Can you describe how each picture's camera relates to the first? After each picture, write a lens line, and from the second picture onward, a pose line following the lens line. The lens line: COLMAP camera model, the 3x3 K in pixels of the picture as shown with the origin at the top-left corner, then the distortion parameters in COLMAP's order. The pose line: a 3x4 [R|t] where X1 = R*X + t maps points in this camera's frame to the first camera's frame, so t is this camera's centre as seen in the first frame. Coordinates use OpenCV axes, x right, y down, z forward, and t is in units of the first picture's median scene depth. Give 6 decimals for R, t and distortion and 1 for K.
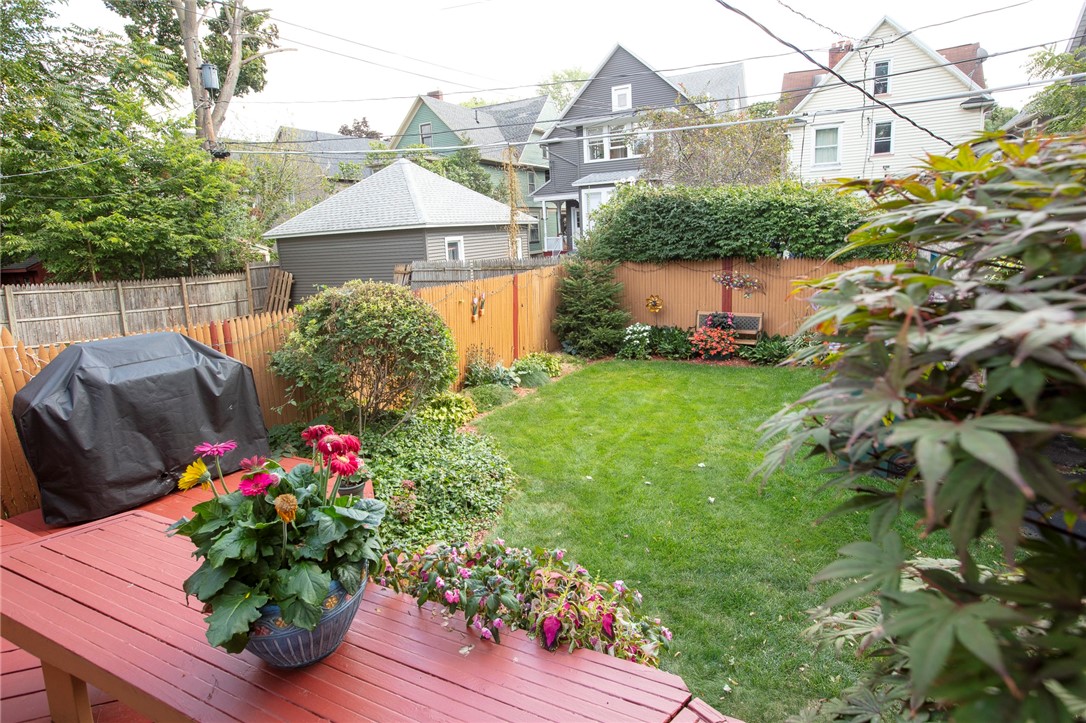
lens RADIAL K [[582.4, 0, 542.6], [0, 582.4, 321.8], [0, 0, 1]] dist [-0.020564, 0.000210]
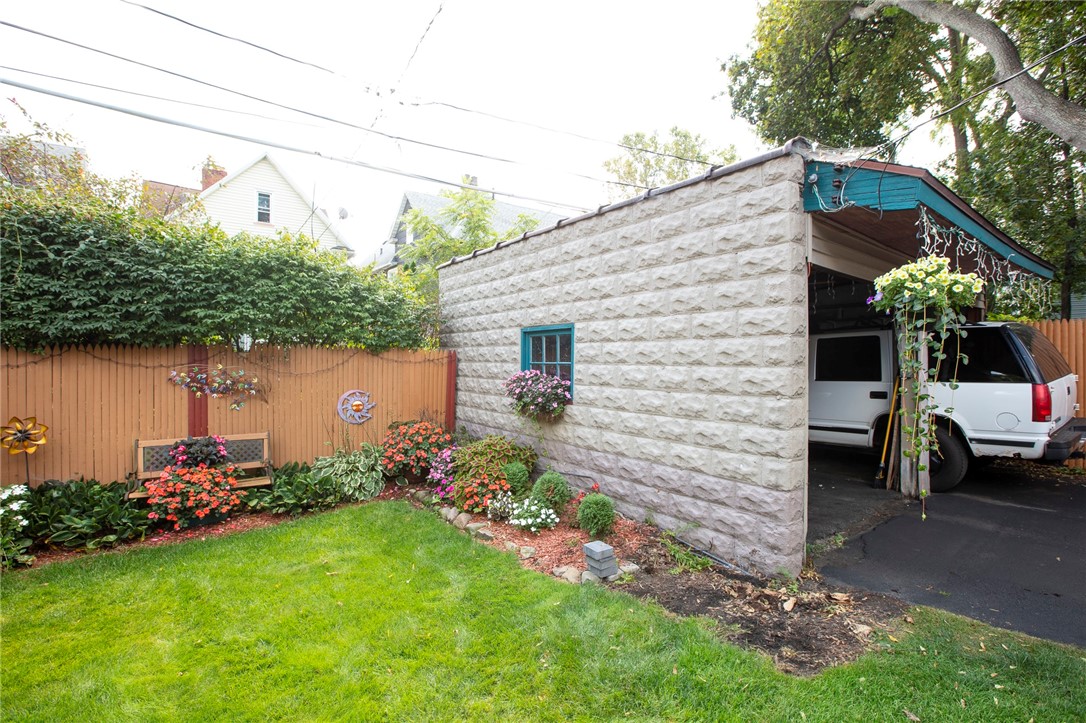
lens RADIAL K [[510.3, 0, 539.8], [0, 510.3, 356.5], [0, 0, 1]] dist [-0.007952, 0.000663]
pose [[0.443163, 0.045563, 0.895282, 0.012608], [0.127345, 0.985380, -0.113183, 0.004520], [-0.887350, 0.164168, 0.430882, 0.479660]]
